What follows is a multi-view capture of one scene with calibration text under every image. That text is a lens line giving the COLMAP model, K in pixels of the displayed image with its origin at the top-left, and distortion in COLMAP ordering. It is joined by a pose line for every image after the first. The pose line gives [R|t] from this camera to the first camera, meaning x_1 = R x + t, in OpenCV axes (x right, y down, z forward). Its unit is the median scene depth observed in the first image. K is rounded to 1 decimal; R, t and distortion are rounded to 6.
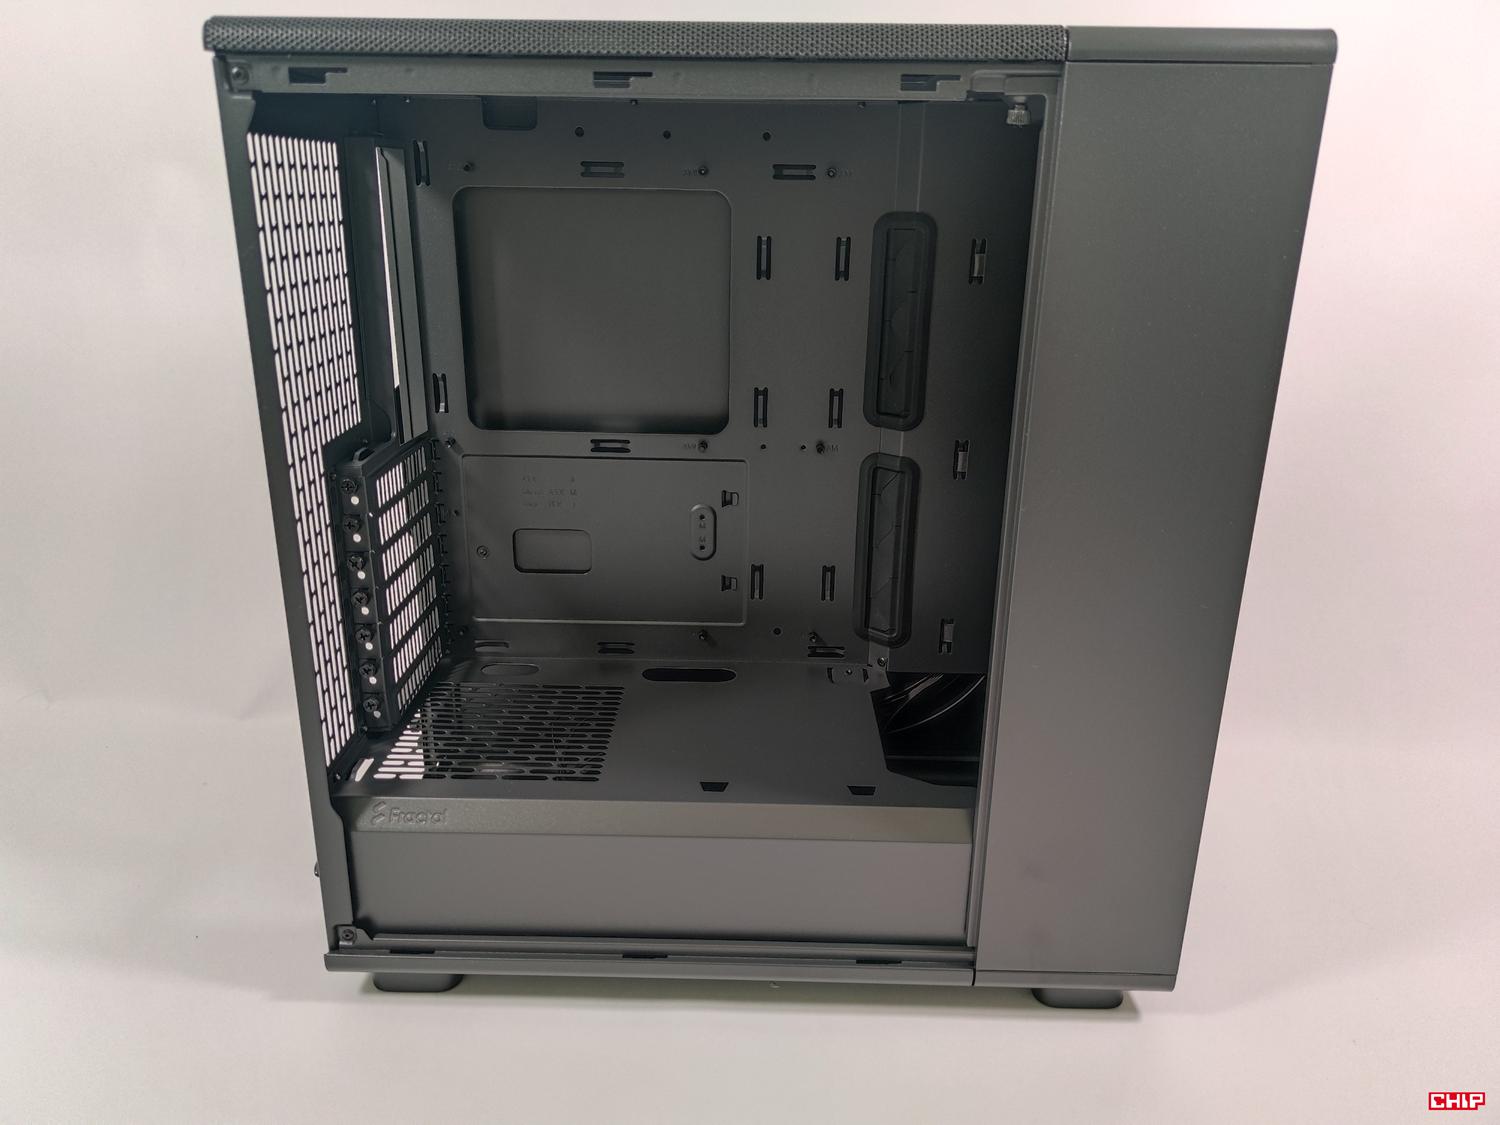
lens RADIAL K [[1091.2, 0, 735.3], [0, 1091.2, 562.2], [0, 0, 1]] dist [0.064847, -0.107088]
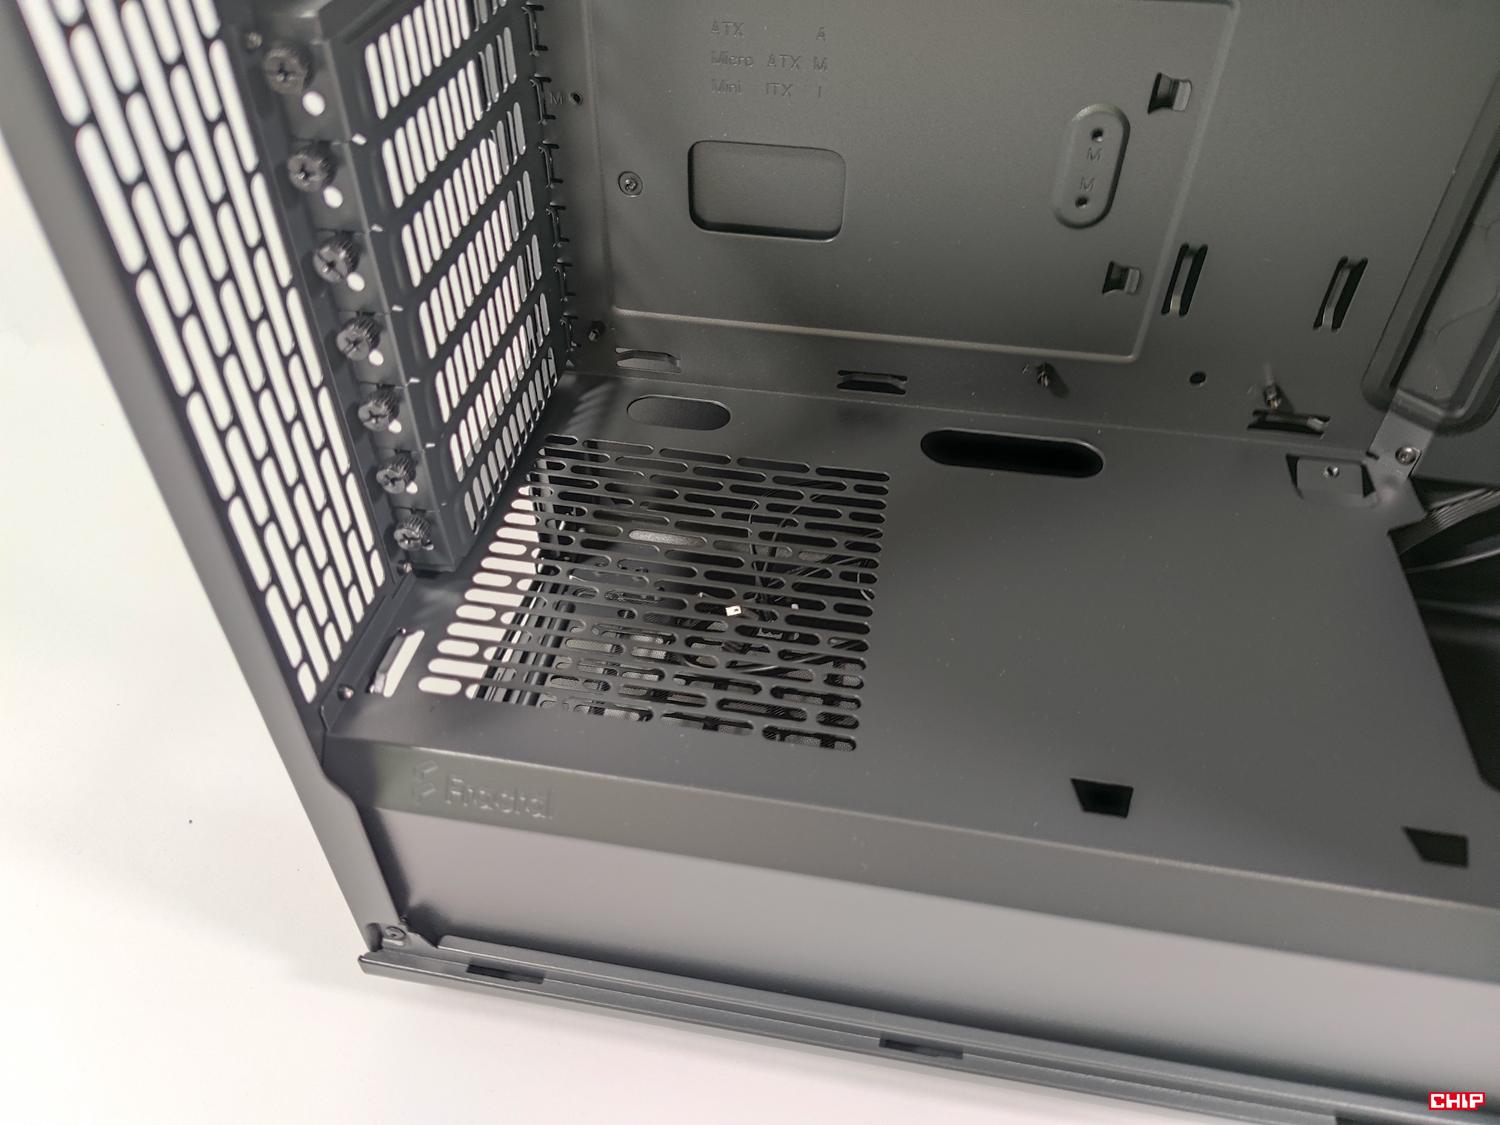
lens RADIAL K [[1091.2, 0, 735.3], [0, 1091.2, 562.2], [0, 0, 1]] dist [0.064847, -0.107088]
pose [[0.988155, 0.096307, -0.119474, -0.106933], [-0.038391, 0.908937, 0.415162, -0.063922], [0.148577, -0.405658, 0.901869, 0.489695]]
